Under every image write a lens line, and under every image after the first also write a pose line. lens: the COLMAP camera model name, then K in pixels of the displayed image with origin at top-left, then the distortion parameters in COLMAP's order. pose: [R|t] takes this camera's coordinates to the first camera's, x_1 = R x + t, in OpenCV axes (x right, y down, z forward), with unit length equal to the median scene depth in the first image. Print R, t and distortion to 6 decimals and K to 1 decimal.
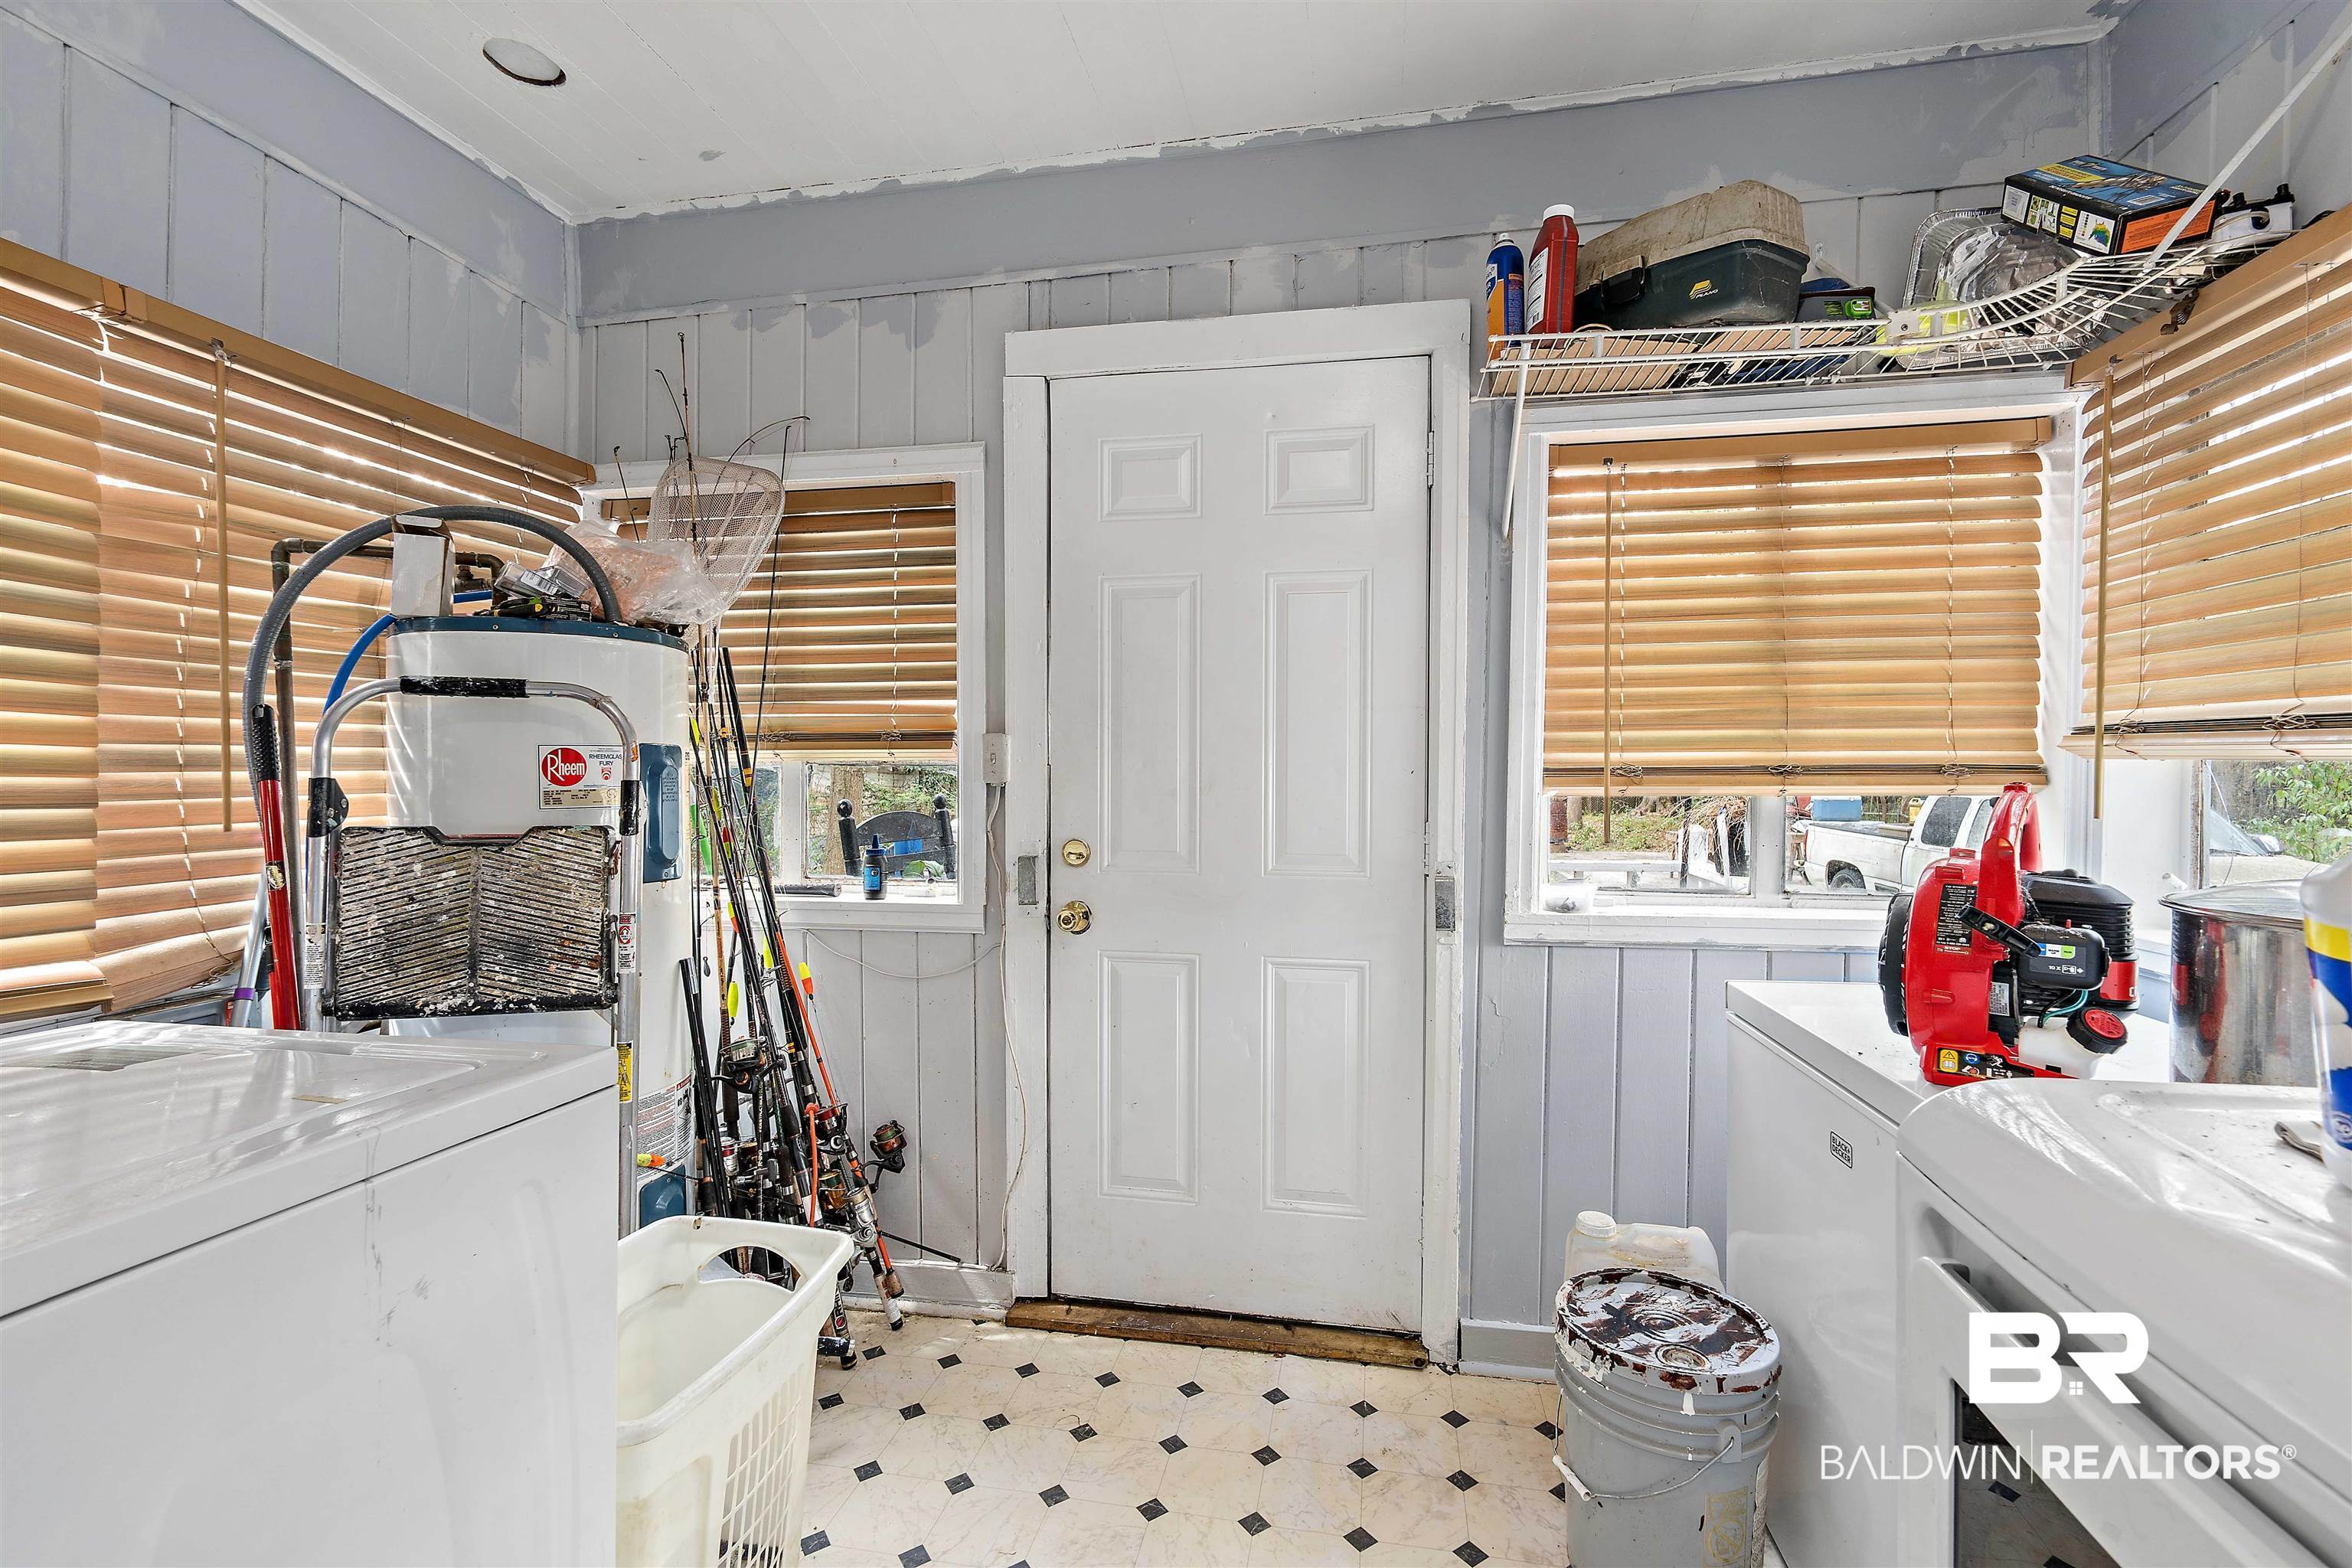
lens RADIAL K [[1029.1, 0, 1181.2], [0, 1029.1, 786.8], [0, 0, 1]] dist [-0.002565, -0.000249]
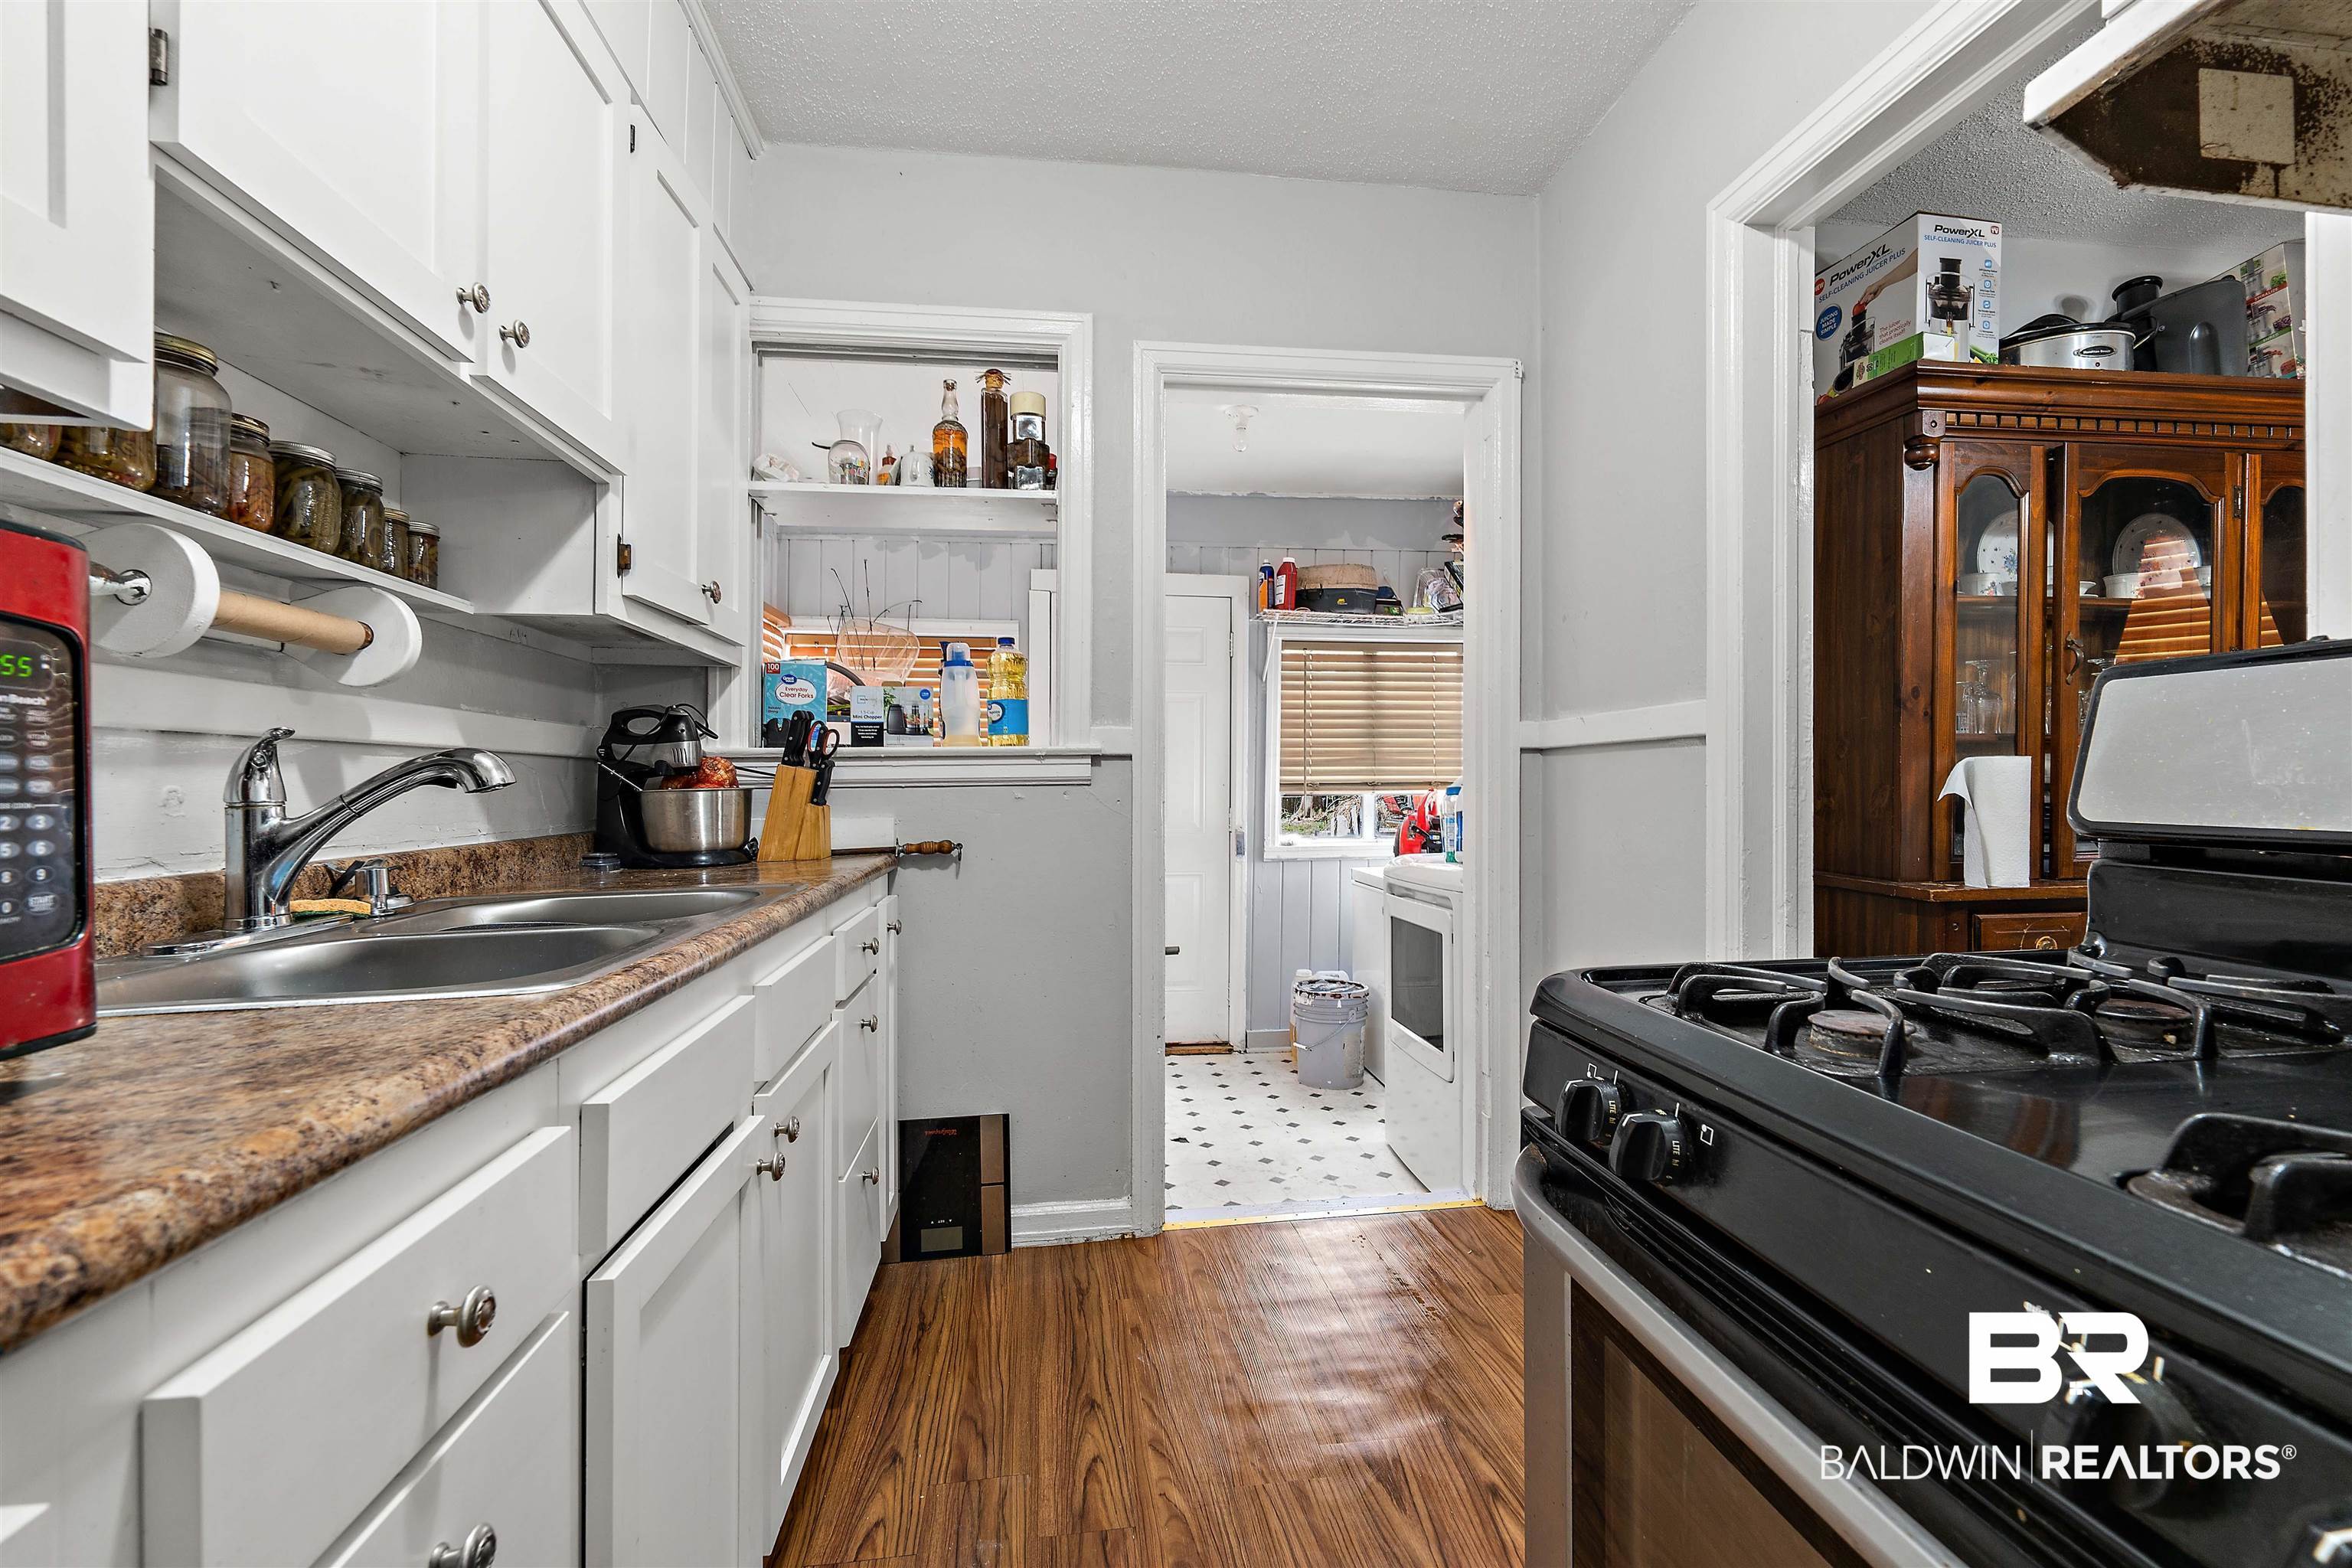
lens RADIAL K [[1029.1, 0, 1177.7], [0, 1029.1, 788.6], [0, 0, 1]] dist [-0.002565, -0.000249]
pose [[0.954519, -0.001683, 0.298147, -0.540657], [0.005157, 0.999928, -0.010865, 0.017322], [-0.298107, 0.011908, 0.954458, -1.101977]]
